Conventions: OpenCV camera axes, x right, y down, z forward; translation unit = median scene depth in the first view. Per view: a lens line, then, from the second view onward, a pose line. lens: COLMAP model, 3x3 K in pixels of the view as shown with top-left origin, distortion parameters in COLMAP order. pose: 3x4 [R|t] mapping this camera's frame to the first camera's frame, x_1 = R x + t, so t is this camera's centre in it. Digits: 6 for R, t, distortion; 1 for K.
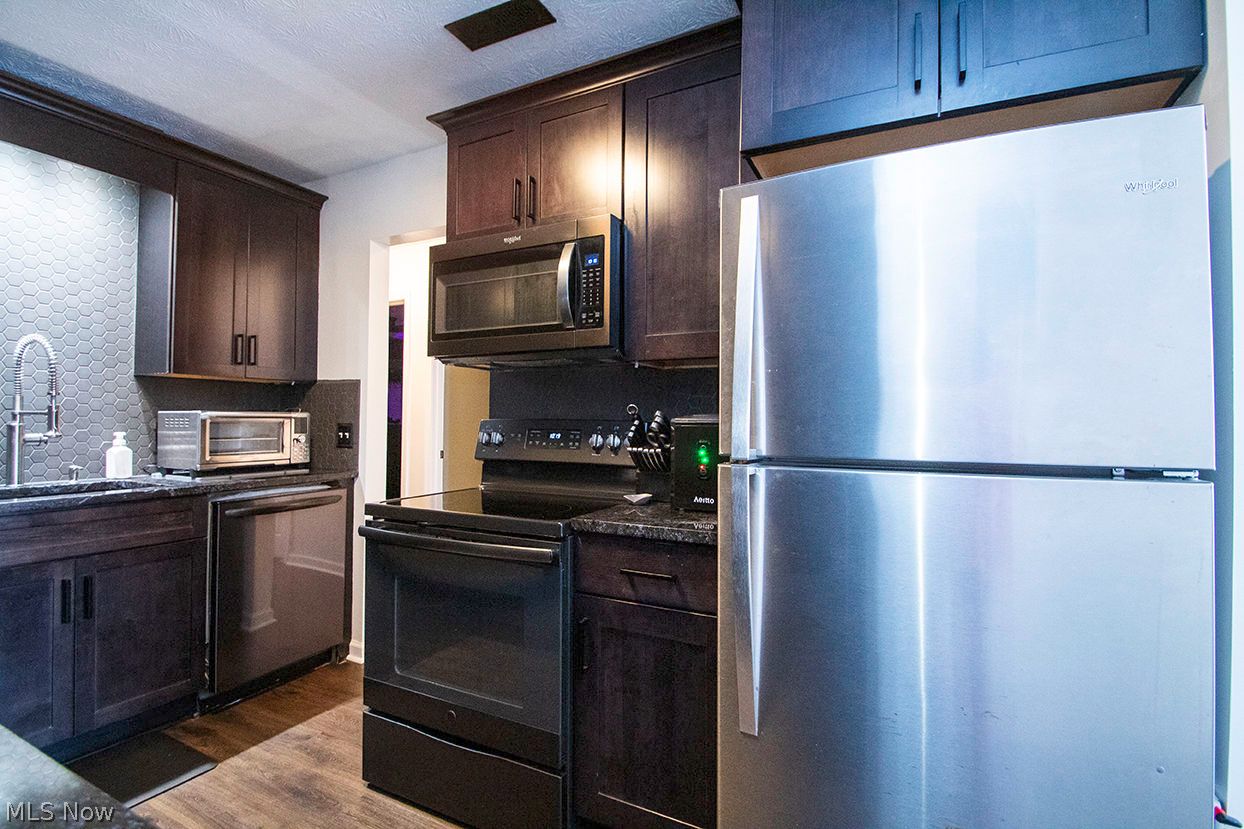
lens RADIAL K [[584.7, 0, 614.8], [0, 584.7, 409.0], [0, 0, 1]] dist [0.001795, -0.000363]
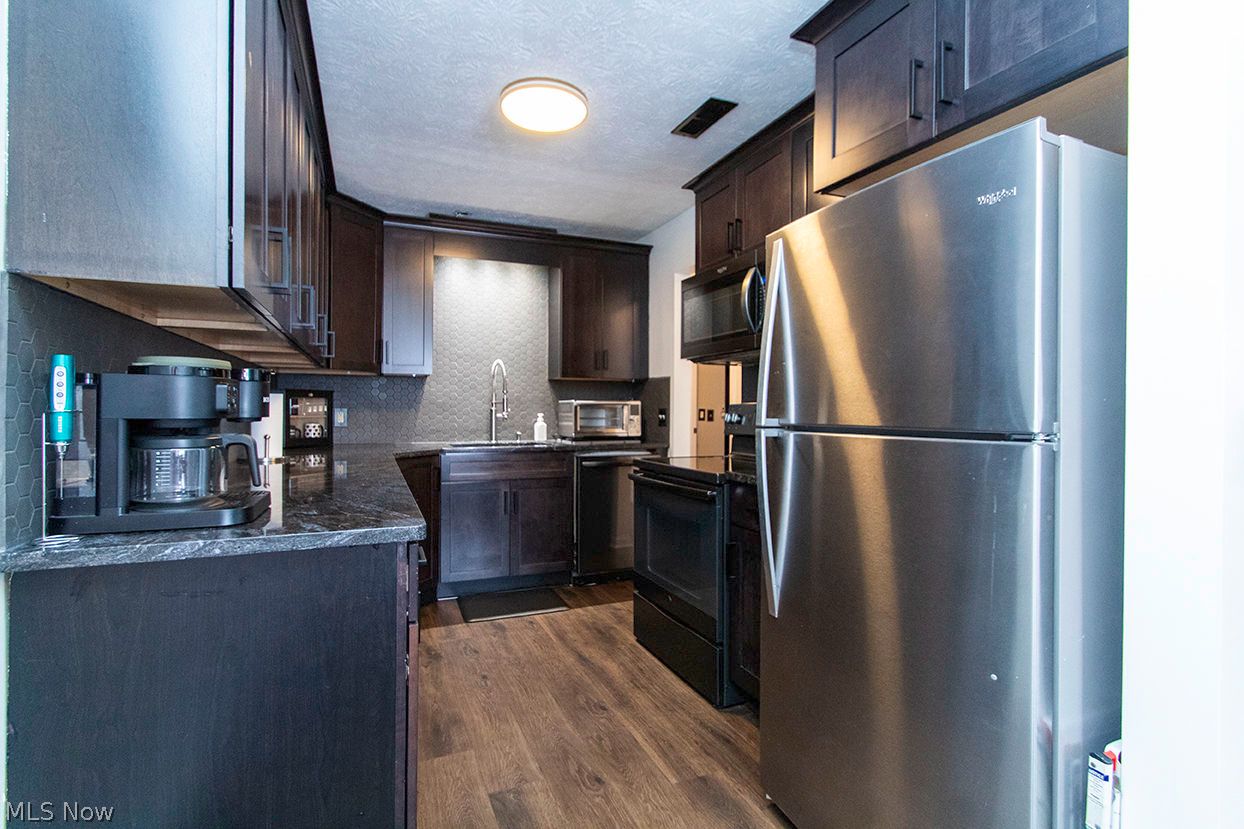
lens RADIAL K [[584.7, 0, 634.0], [0, 584.7, 412.2], [0, 0, 1]] dist [0.001795, -0.000363]
pose [[0.787926, -0.001970, -0.615766, 0.454106], [0.015748, 0.999732, 0.016953, 0.011821], [0.615568, -0.023055, 0.787747, -0.181491]]
